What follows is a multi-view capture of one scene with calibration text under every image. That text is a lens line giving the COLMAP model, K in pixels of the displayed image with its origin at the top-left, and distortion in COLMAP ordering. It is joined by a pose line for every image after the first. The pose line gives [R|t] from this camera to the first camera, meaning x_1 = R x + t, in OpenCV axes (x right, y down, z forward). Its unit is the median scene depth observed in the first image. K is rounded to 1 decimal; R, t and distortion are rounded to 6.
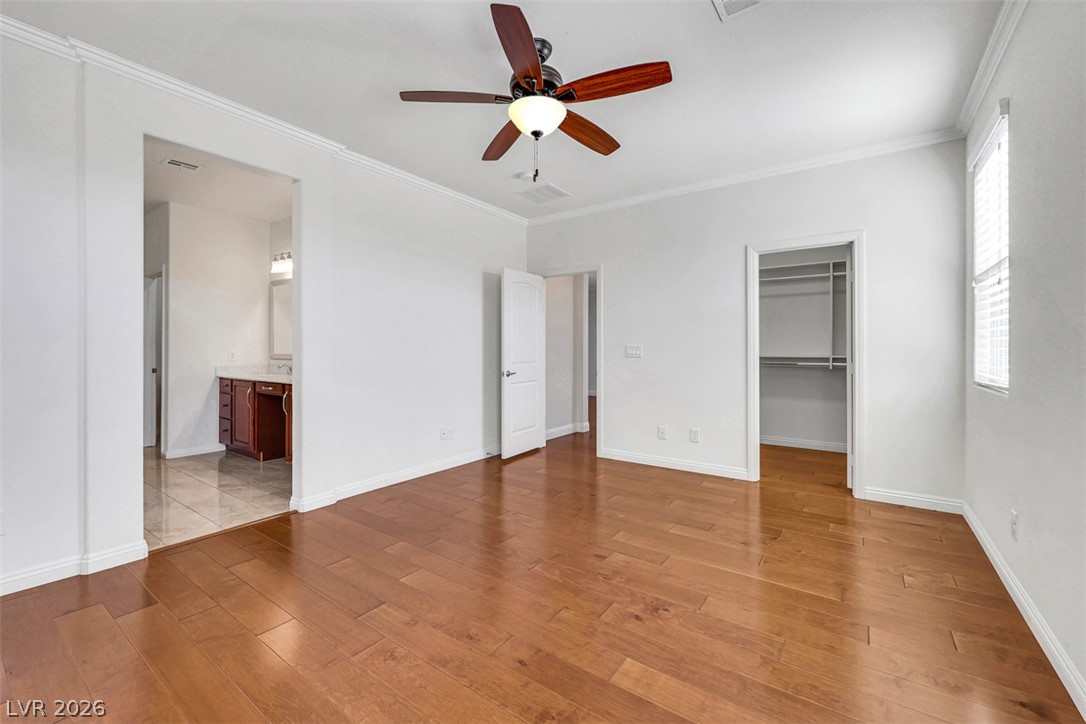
lens RADIAL K [[446.5, 0, 544.0], [0, 446.5, 352.5], [0, 0, 1]] dist [-0.002547, -0.000235]
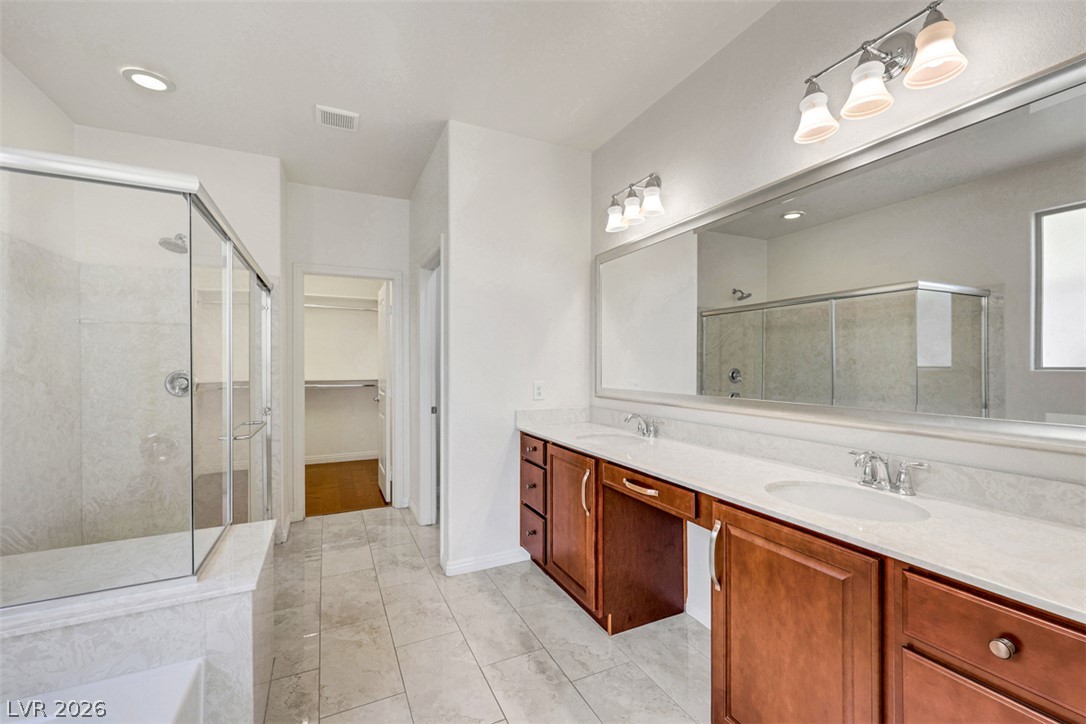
lens RADIAL K [[446.5, 0, 543.4], [0, 446.5, 365.5], [0, 0, 1]] dist [-0.002547, -0.000235]
pose [[0.876334, -0.004118, -0.481686, -0.441921], [0.005023, 0.999987, 0.000589, -0.027041], [0.481678, -0.002936, 0.876343, 0.533422]]
